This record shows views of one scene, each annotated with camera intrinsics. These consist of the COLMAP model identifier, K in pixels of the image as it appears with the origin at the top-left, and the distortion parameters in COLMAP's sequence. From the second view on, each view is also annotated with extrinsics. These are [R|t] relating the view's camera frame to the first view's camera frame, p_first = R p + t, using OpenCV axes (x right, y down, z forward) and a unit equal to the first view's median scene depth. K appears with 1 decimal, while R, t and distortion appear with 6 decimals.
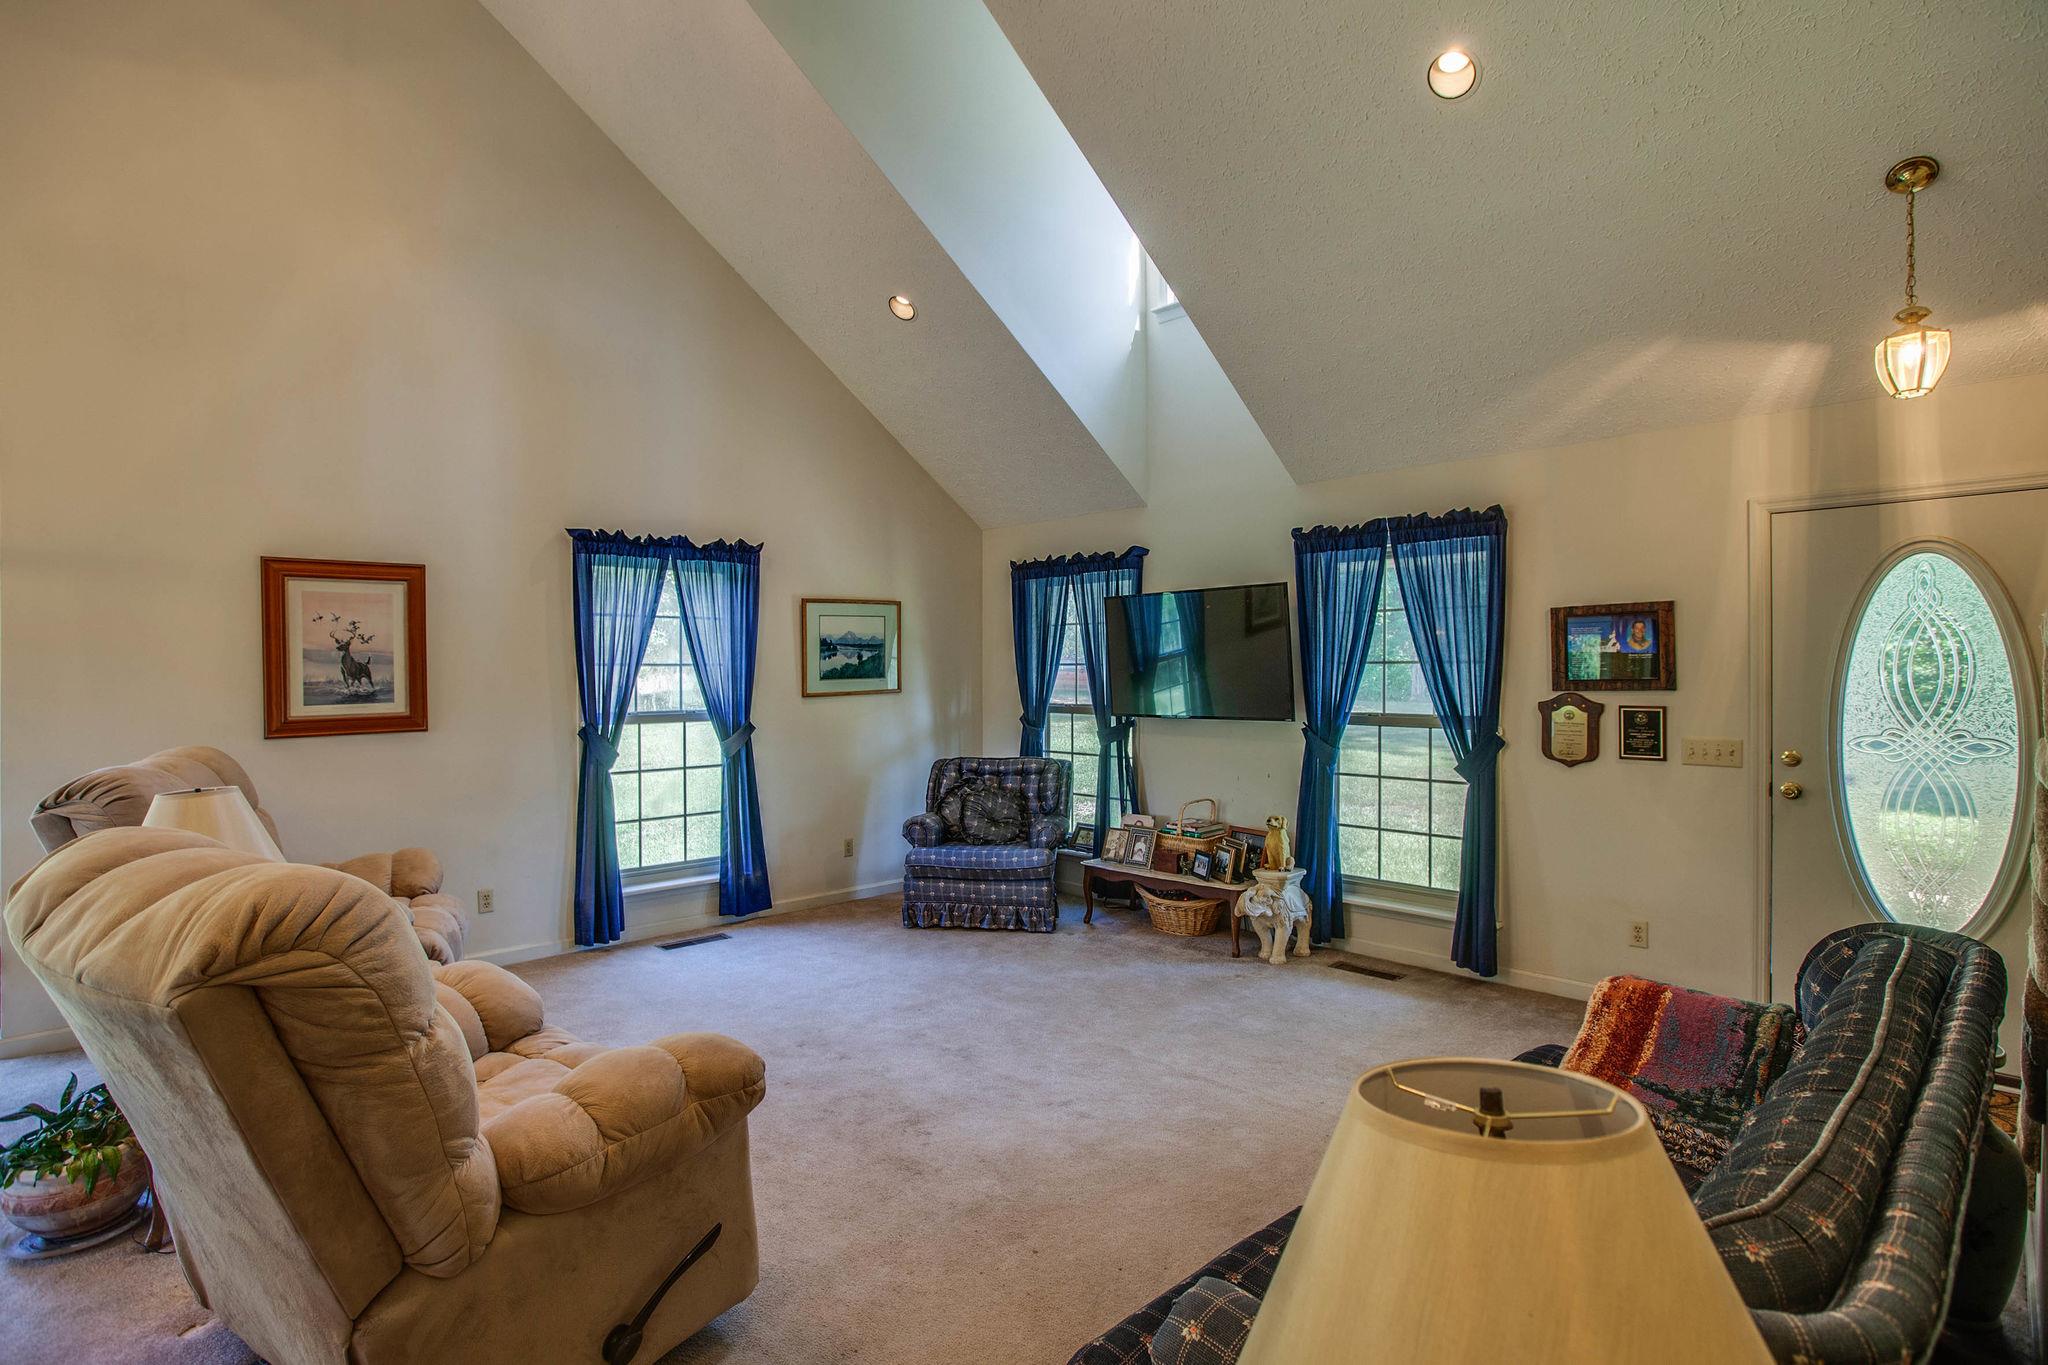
lens RADIAL K [[997.0, 0, 1030.2], [0, 997.0, 662.5], [0, 0, 1]] dist [-0.056832, 0.023232]
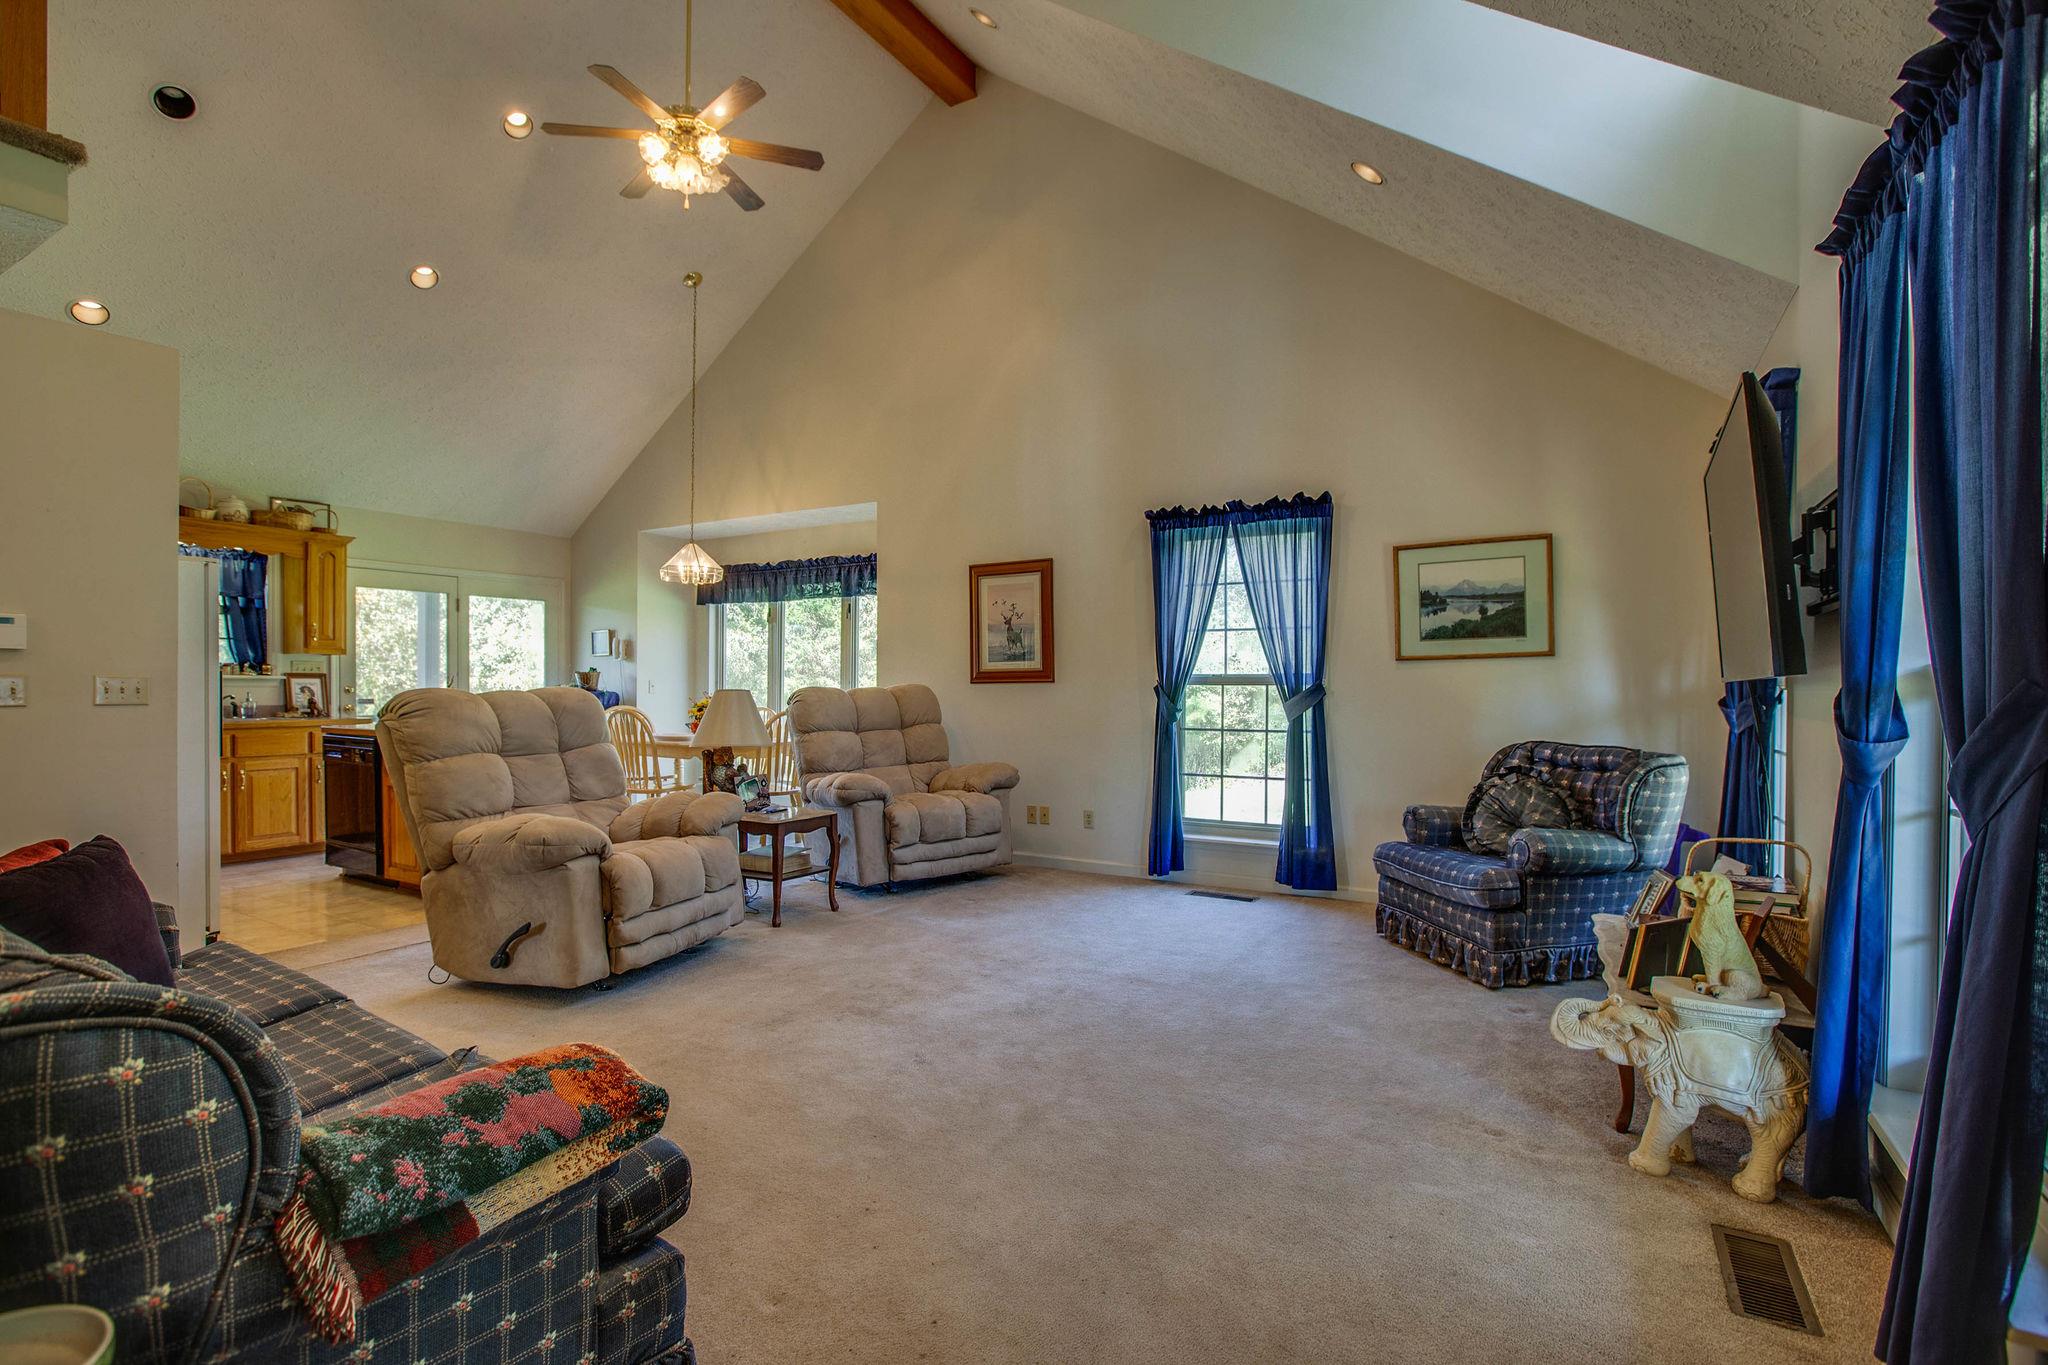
lens RADIAL K [[972.9, 0, 988.9], [0, 972.9, 684.1], [0, 0, 1]] dist [-0.089054, 0.050092]
pose [[0.237383, 0.004799, -0.971404, 0.579753], [0.003900, 0.999975, 0.005893, 0.057288], [0.971408, -0.005188, 0.237358, 0.538093]]
